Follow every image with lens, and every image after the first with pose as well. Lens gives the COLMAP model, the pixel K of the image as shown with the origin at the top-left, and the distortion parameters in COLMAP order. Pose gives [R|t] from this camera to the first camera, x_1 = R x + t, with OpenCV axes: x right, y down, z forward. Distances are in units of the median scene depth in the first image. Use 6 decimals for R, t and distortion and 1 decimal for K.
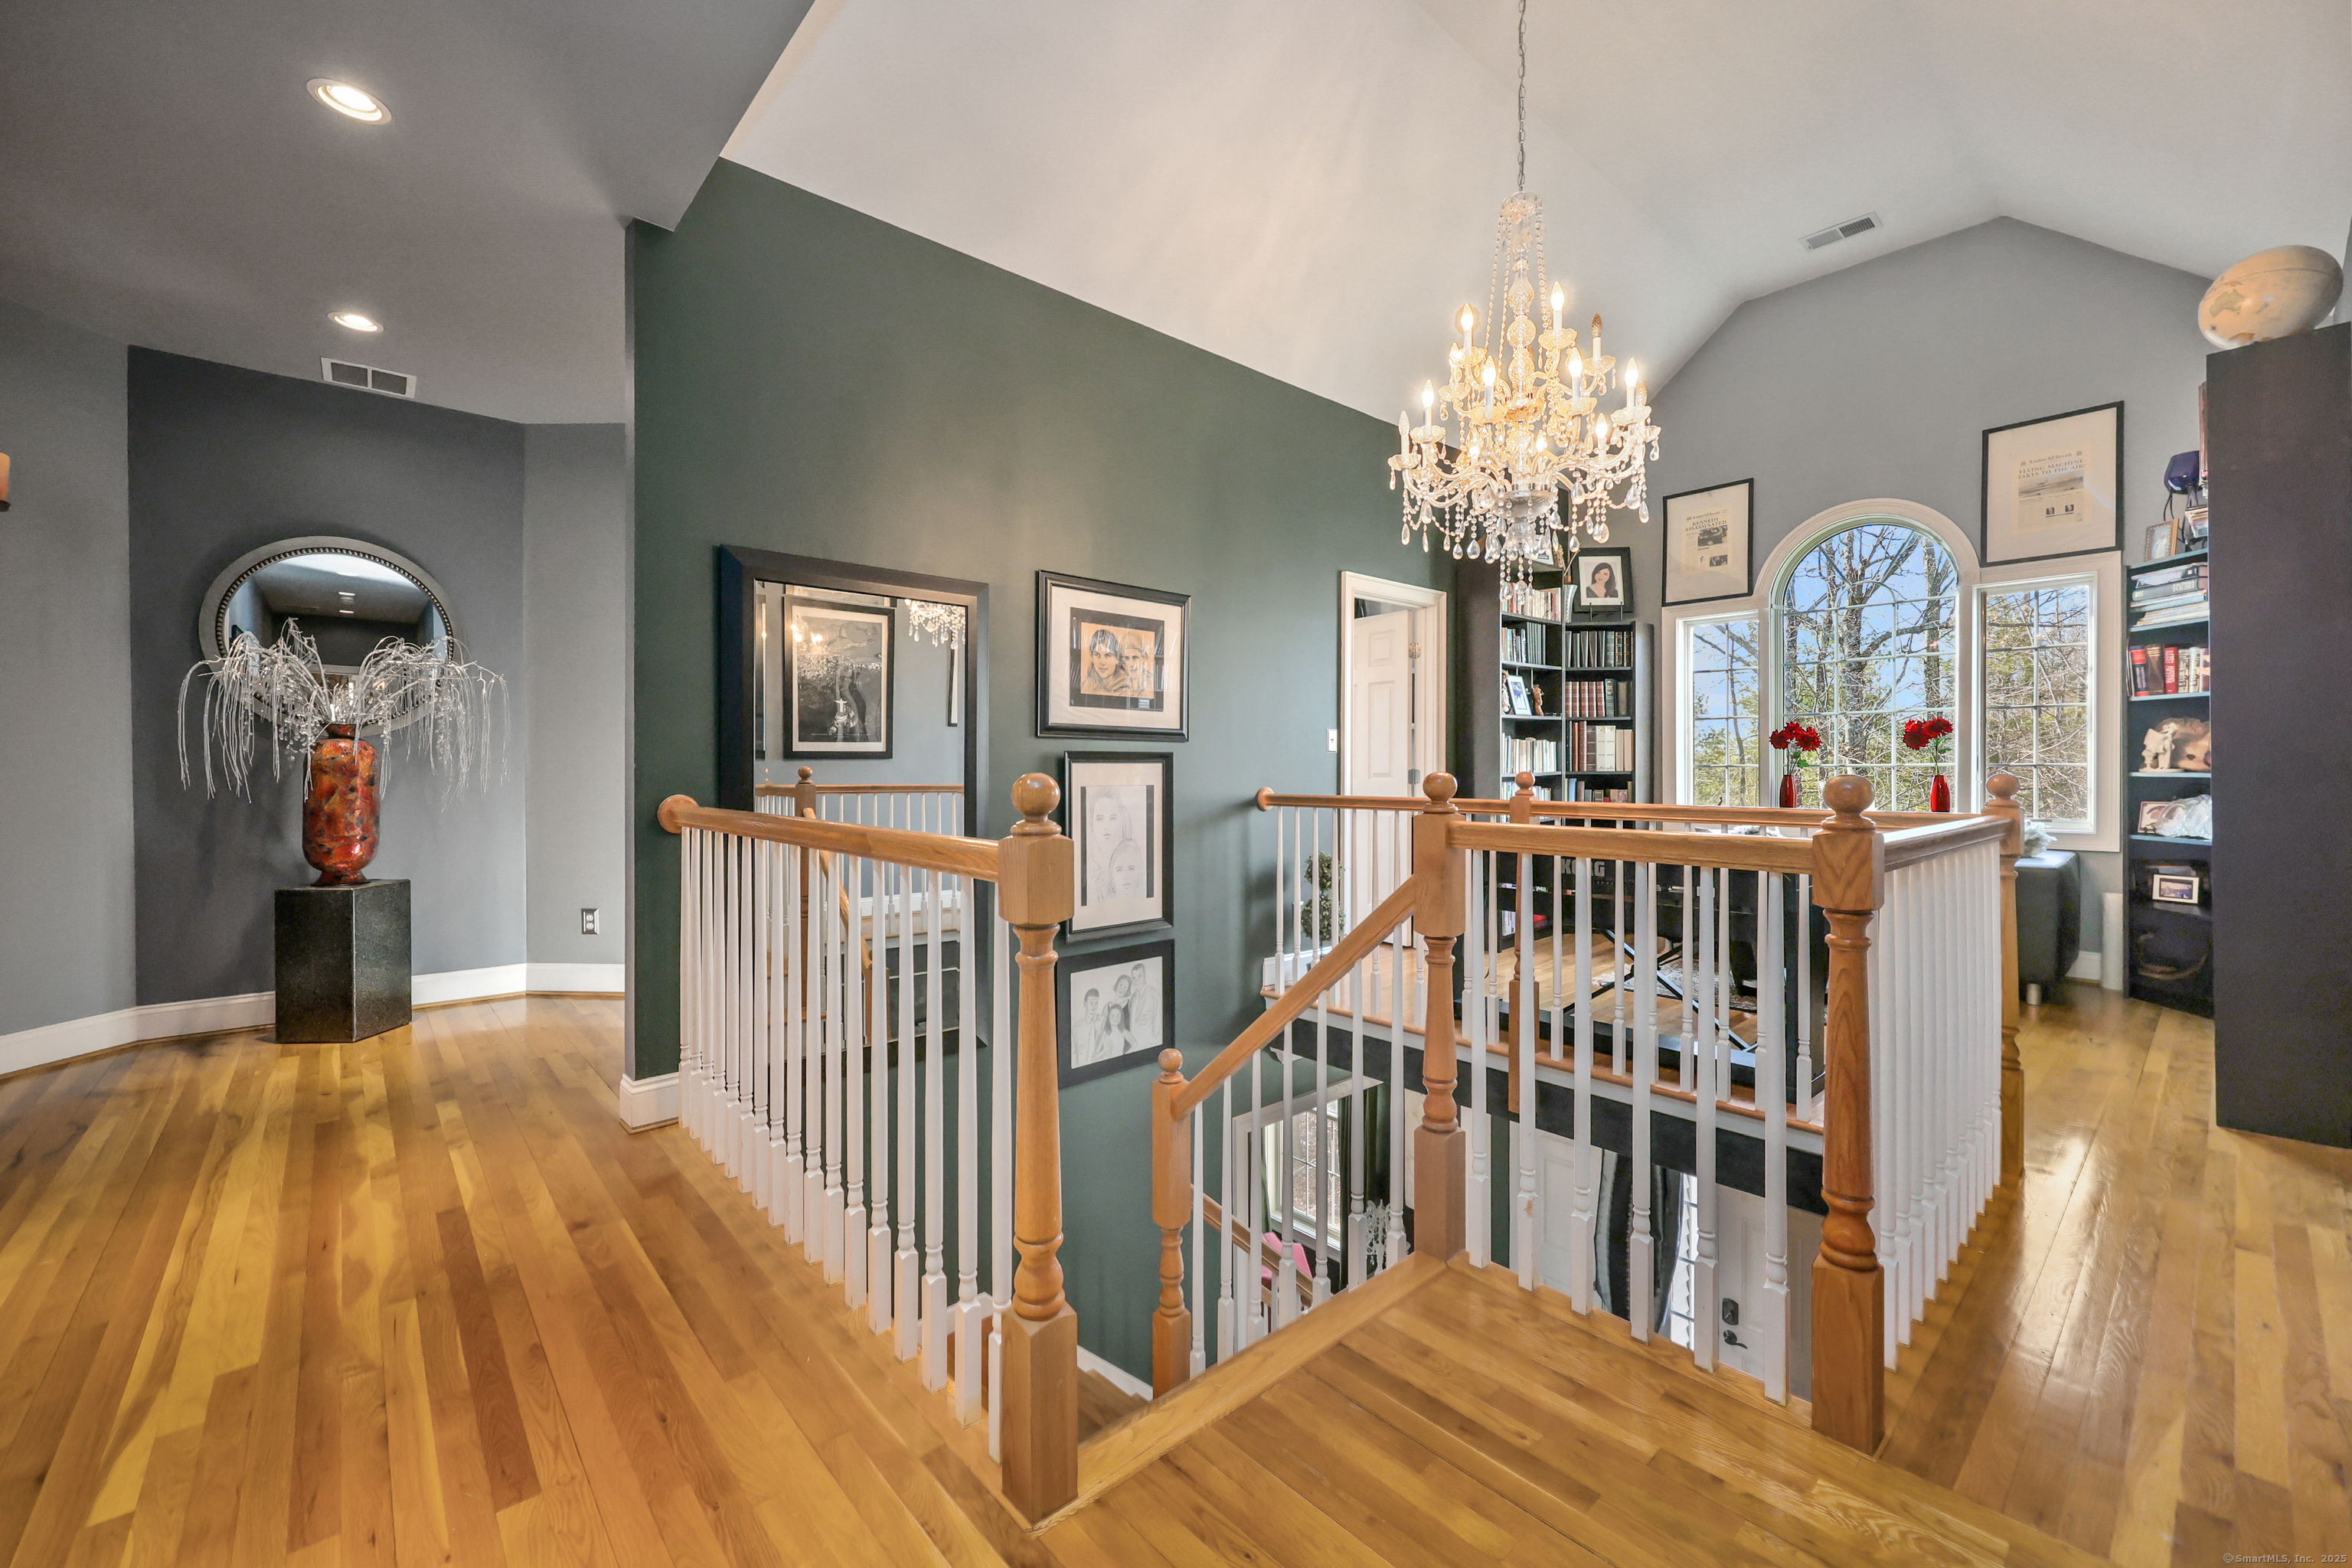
lens RADIAL K [[944.4, 0, 1172.1], [0, 944.4, 779.5], [0, 0, 1]] dist [0.000169, -0.000135]
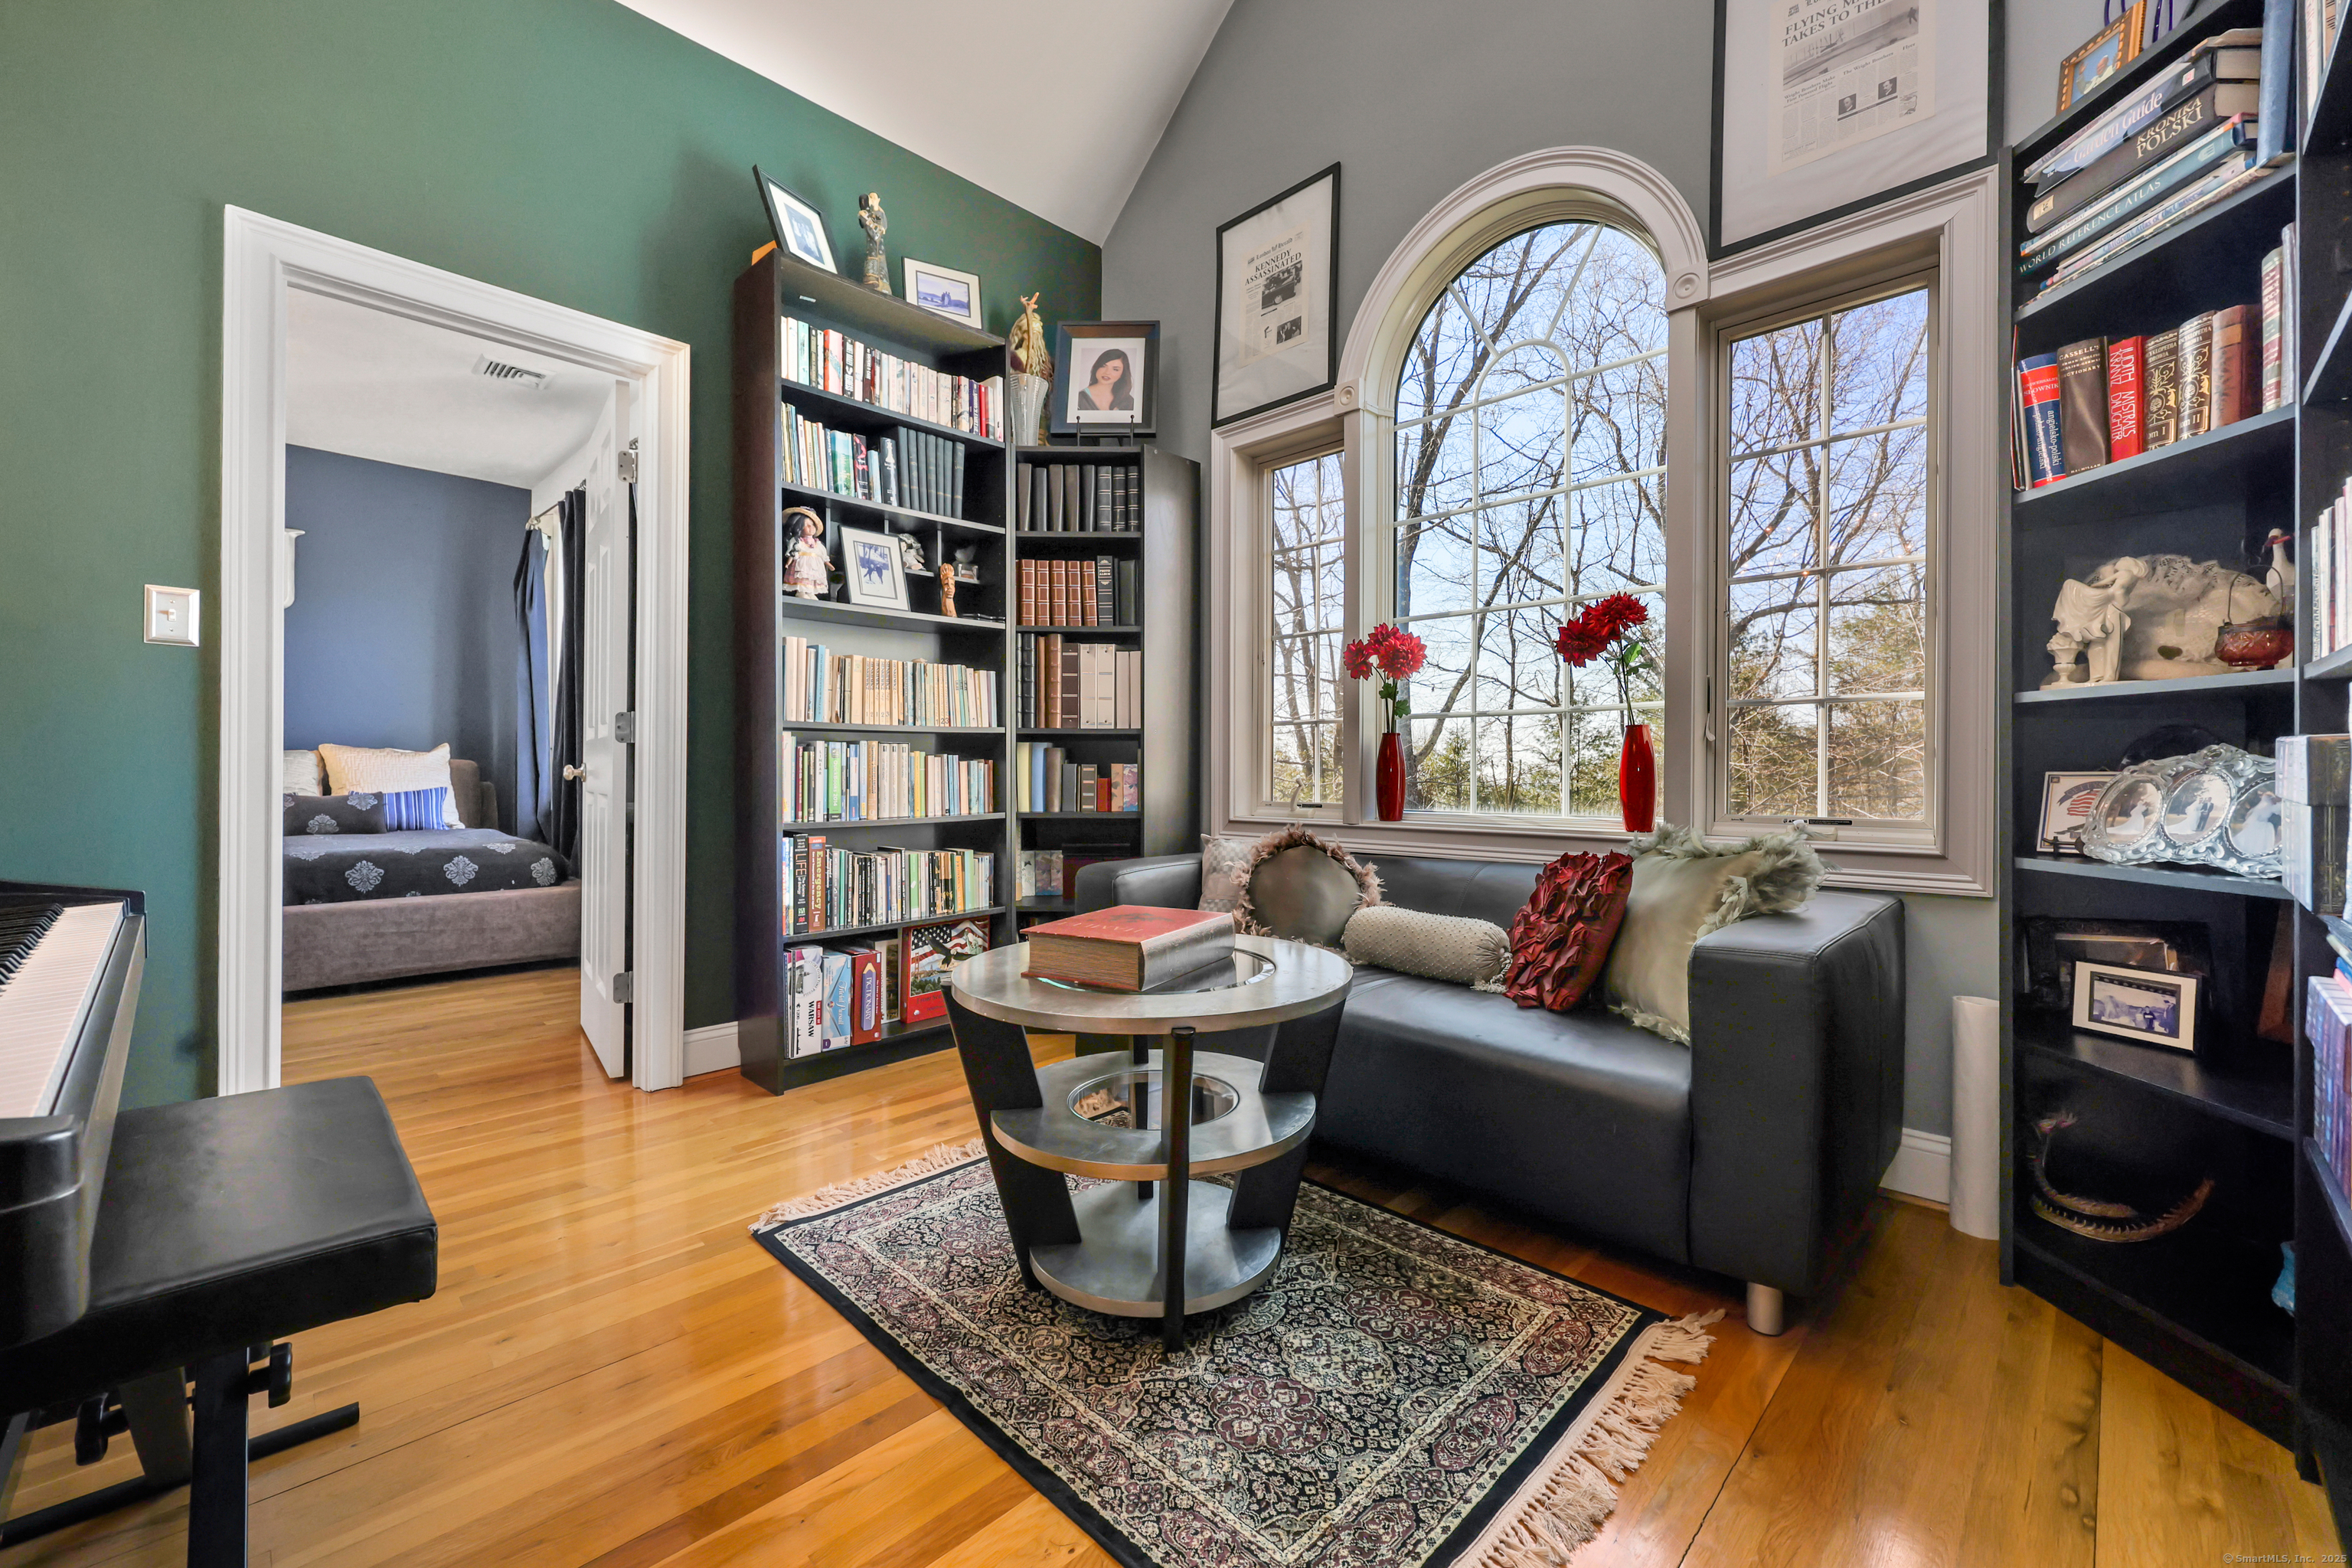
lens RADIAL K [[948.0, 0, 1176.0], [0, 948.0, 784.0], [0, 0, 1]] dist [-0.000073, 0.000050]
pose [[0.997739, 0.008702, 0.066645, 0.559767], [-0.008472, 0.999957, -0.003726, 0.028817], [-0.066674, 0.003153, 0.997770, 0.552070]]
